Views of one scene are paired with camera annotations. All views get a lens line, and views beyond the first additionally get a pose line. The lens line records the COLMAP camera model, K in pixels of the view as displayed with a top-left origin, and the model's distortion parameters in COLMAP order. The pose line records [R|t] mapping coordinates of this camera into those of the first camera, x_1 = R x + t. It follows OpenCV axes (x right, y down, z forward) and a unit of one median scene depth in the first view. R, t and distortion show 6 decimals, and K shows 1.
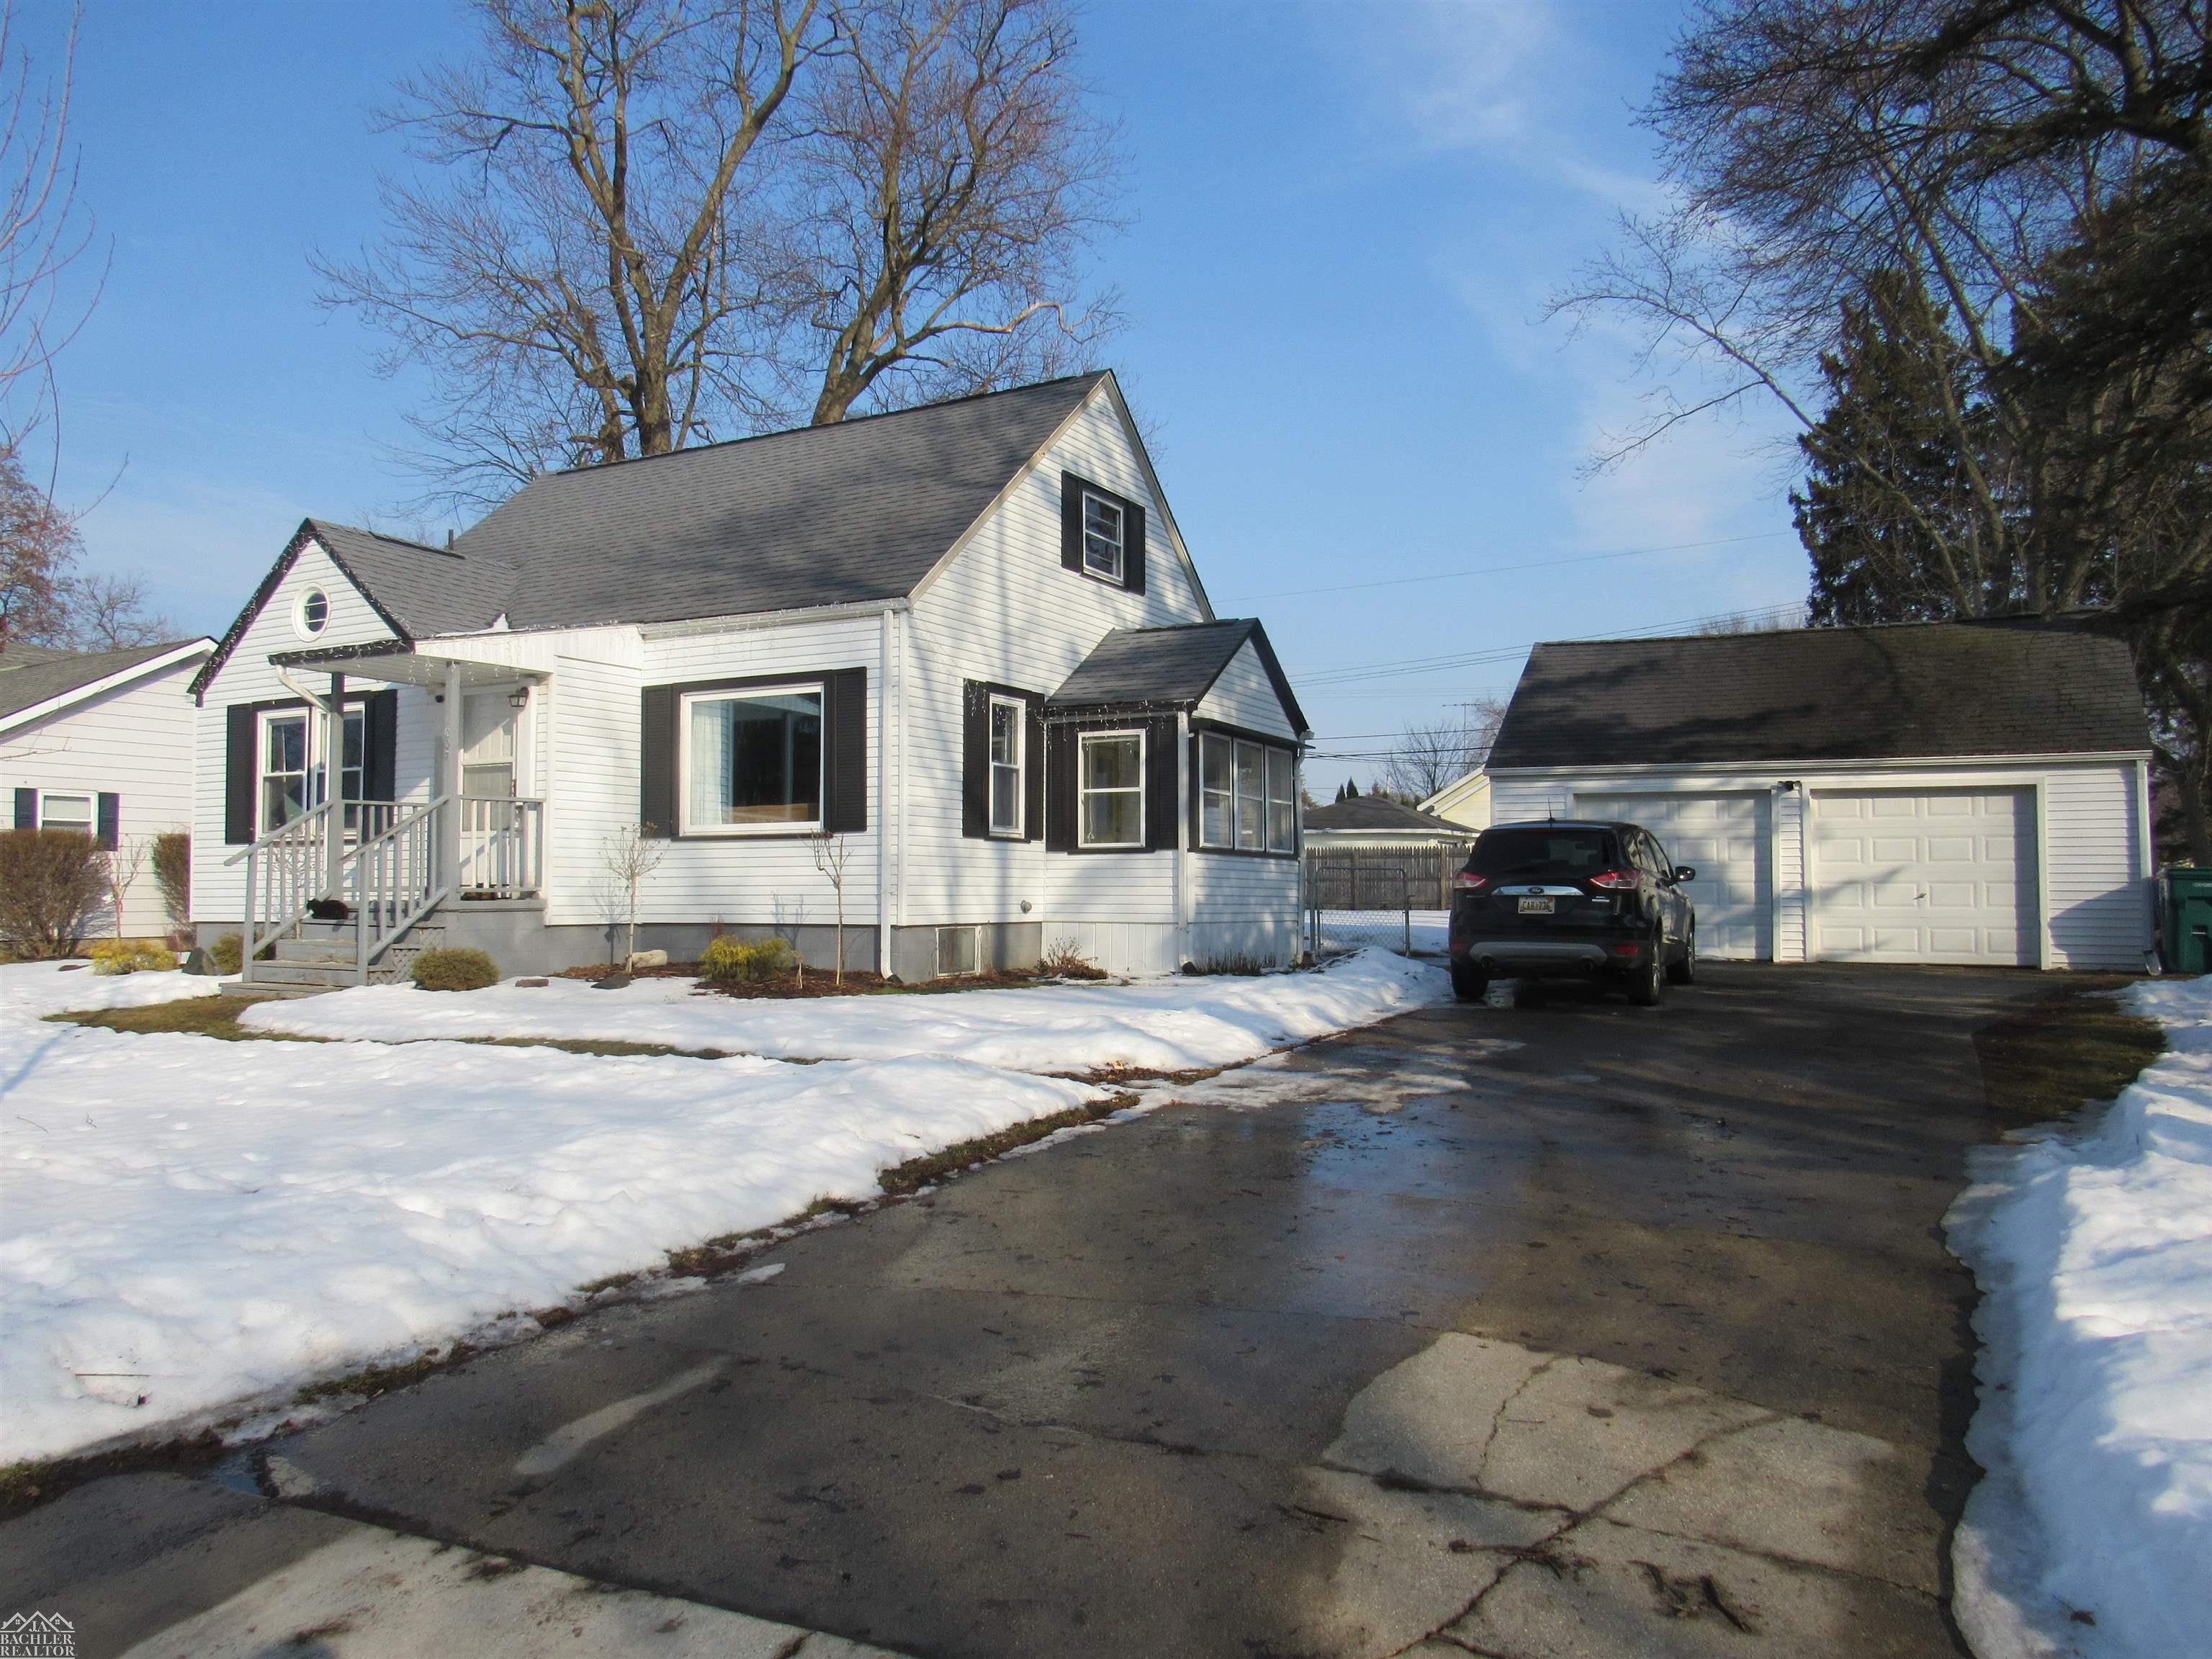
lens RADIAL K [[1585.4, 0, 1096.1], [0, 1585.4, 843.0], [0, 0, 1]] dist [-0.035989, 0.020184]
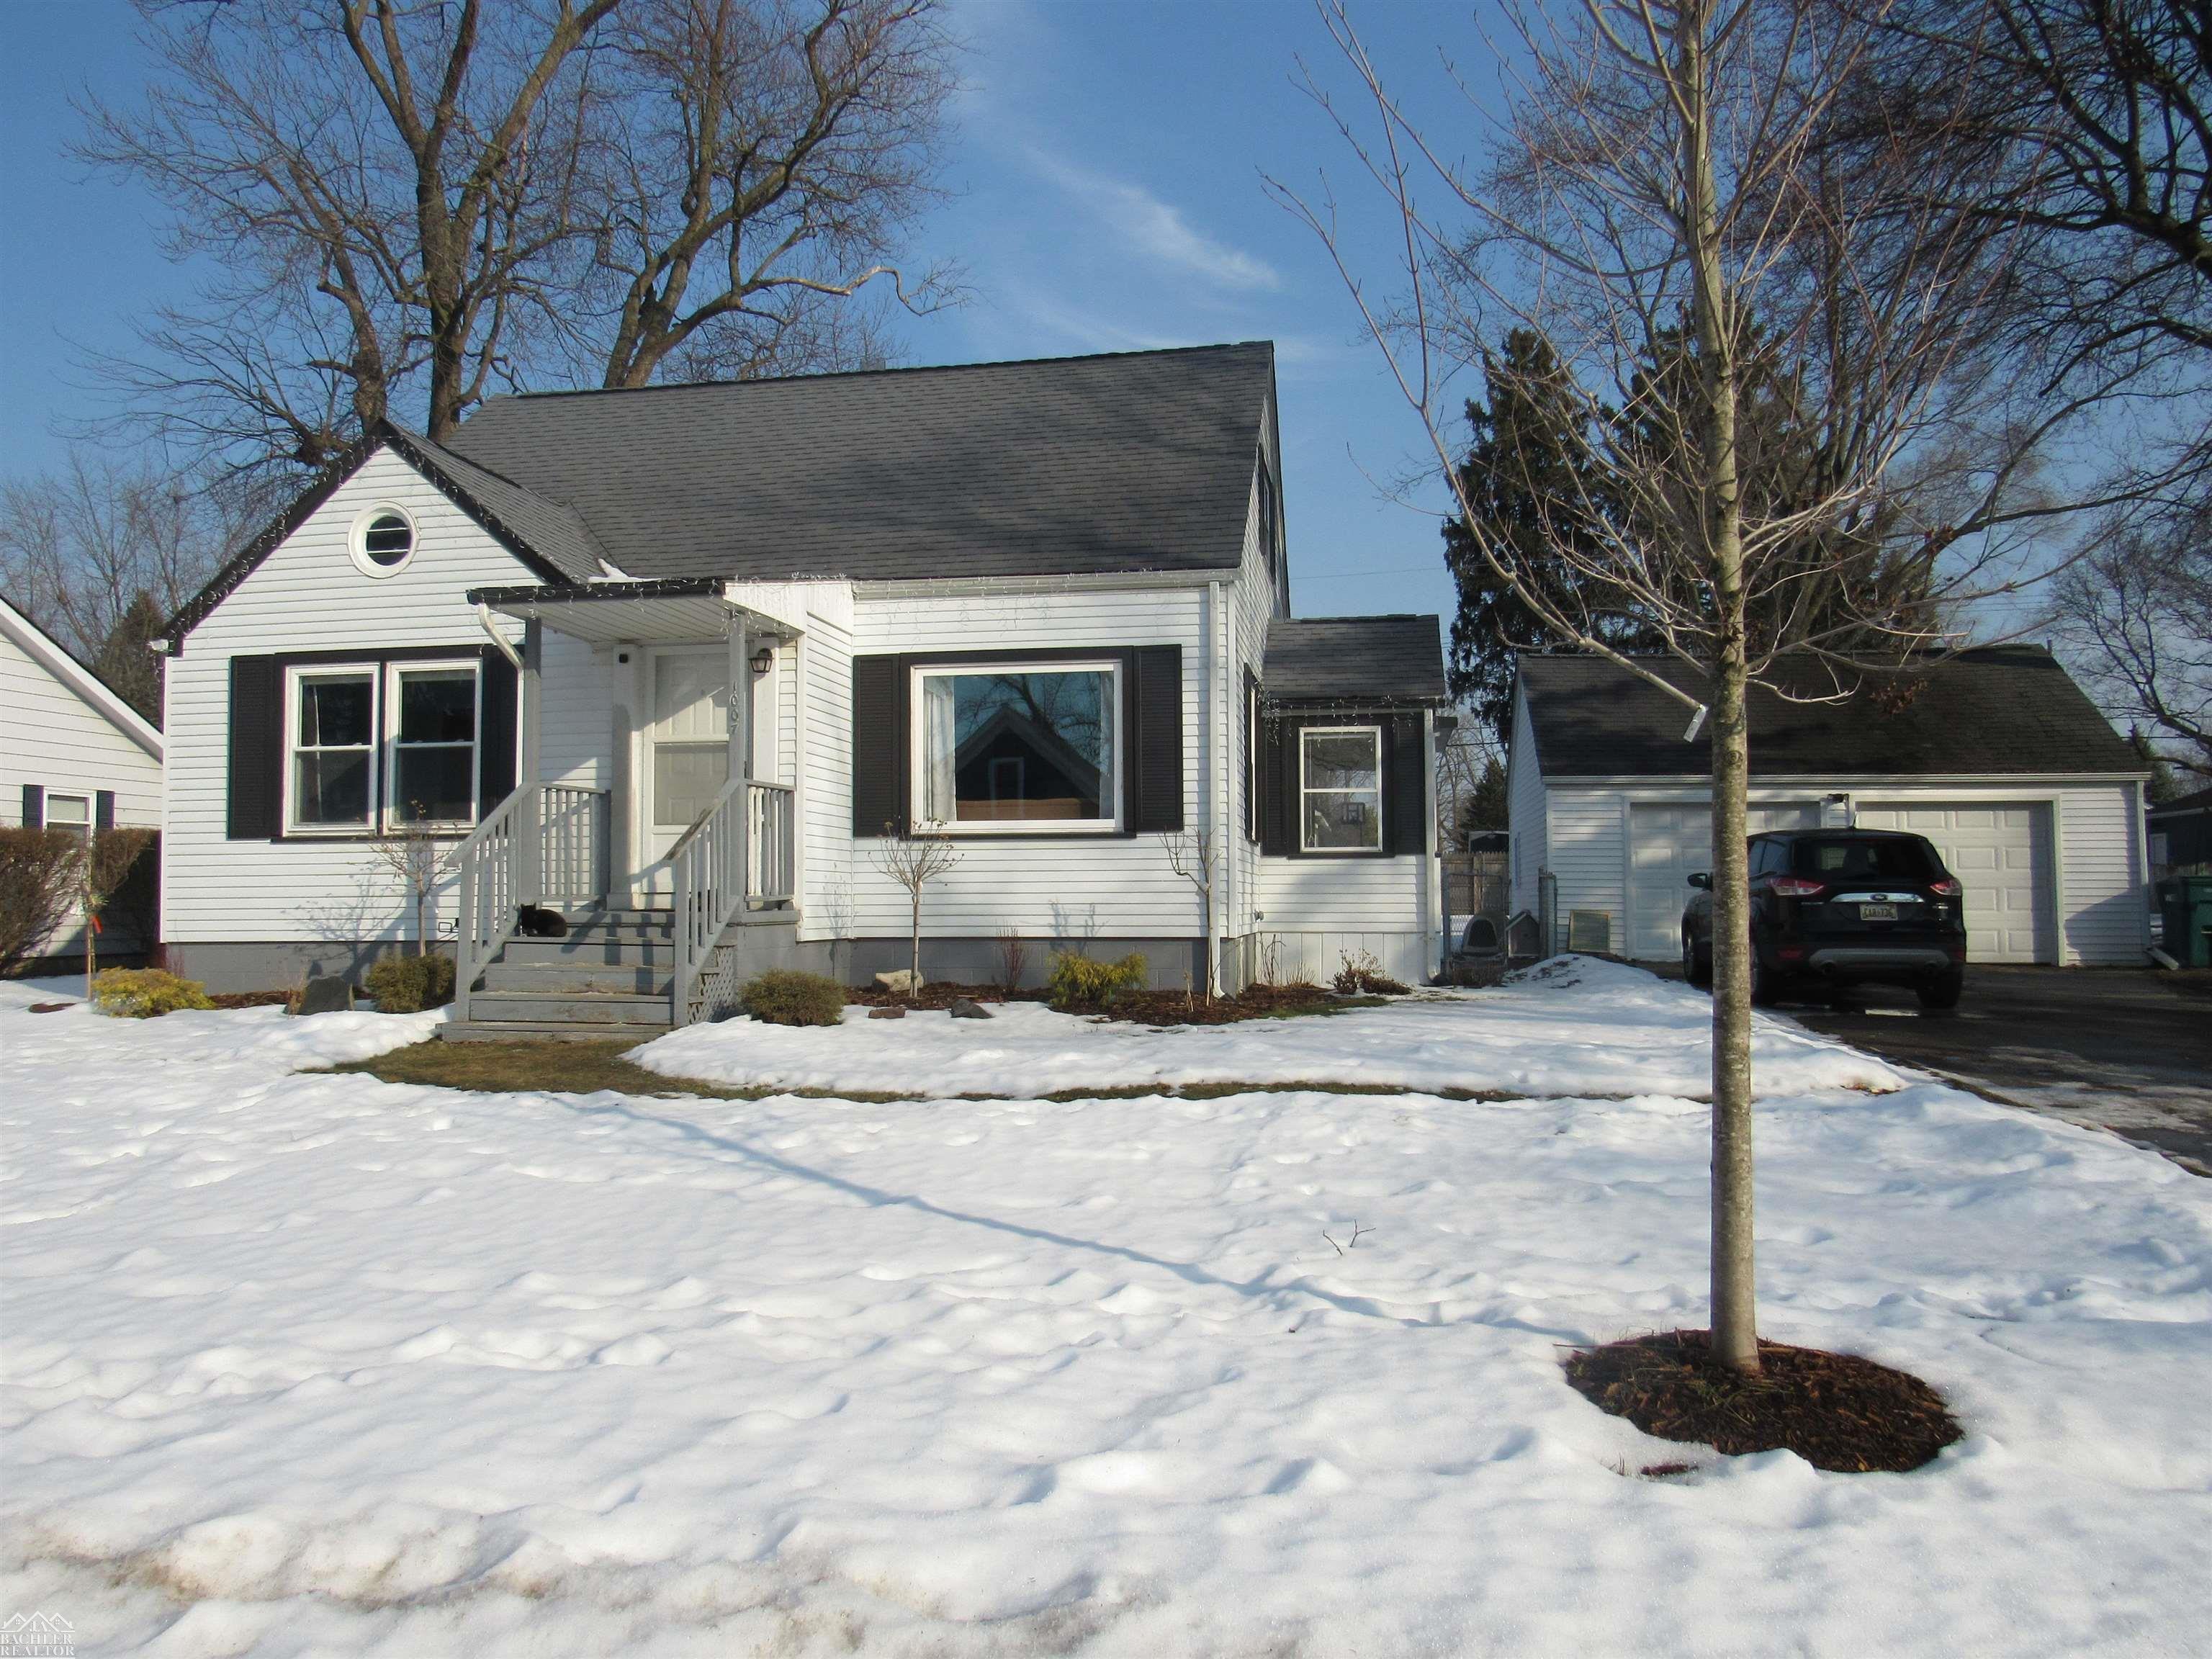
lens RADIAL K [[1585.4, 0, 1099.6], [0, 1585.4, 832.6], [0, 0, 1]] dist [-0.035989, 0.020184]
pose [[0.949684, 0.010958, 0.313019, -0.399224], [-0.007859, 0.999907, -0.011161, 0.003050], [-0.313113, 0.008140, 0.949681, 0.152729]]
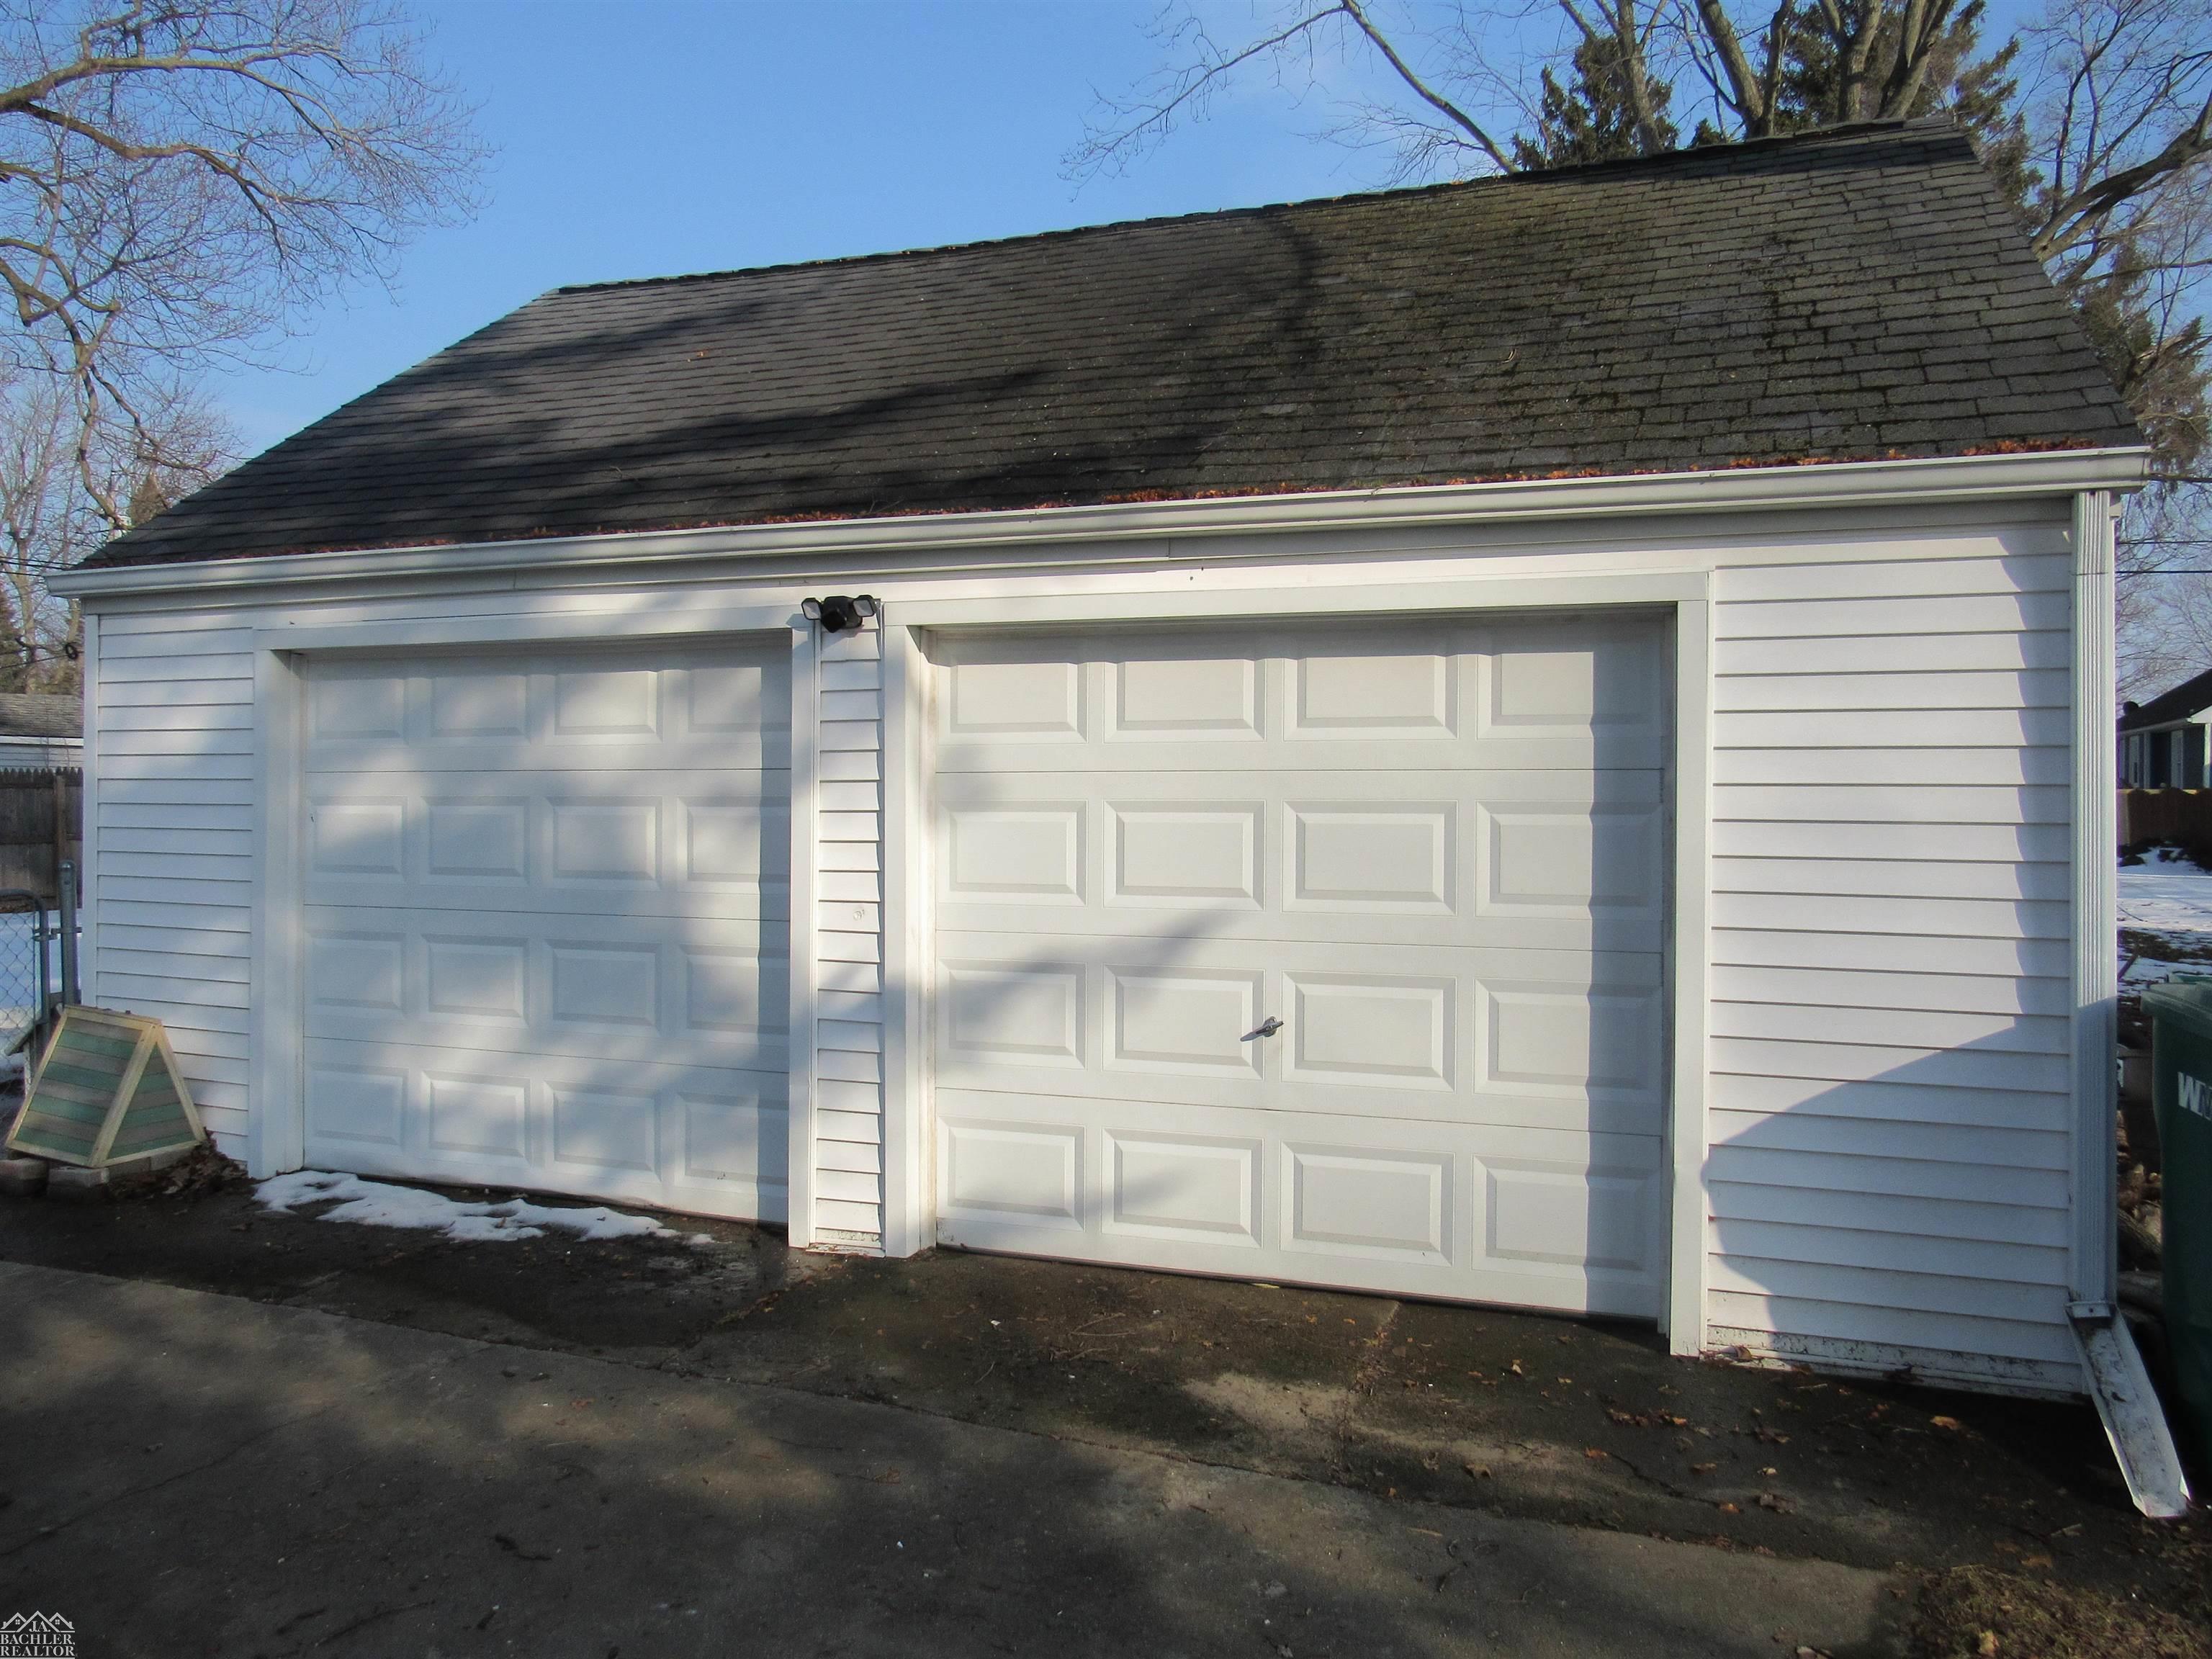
lens RADIAL K [[1585.4, 0, 1100.2], [0, 1585.4, 840.9], [0, 0, 1]] dist [-0.035989, 0.020184]
pose [[0.989996, -0.001141, 0.141093, 0.480590], [-0.006918, 0.998372, 0.056614, -0.013654], [-0.140928, -0.057024, 0.988376, 0.774944]]
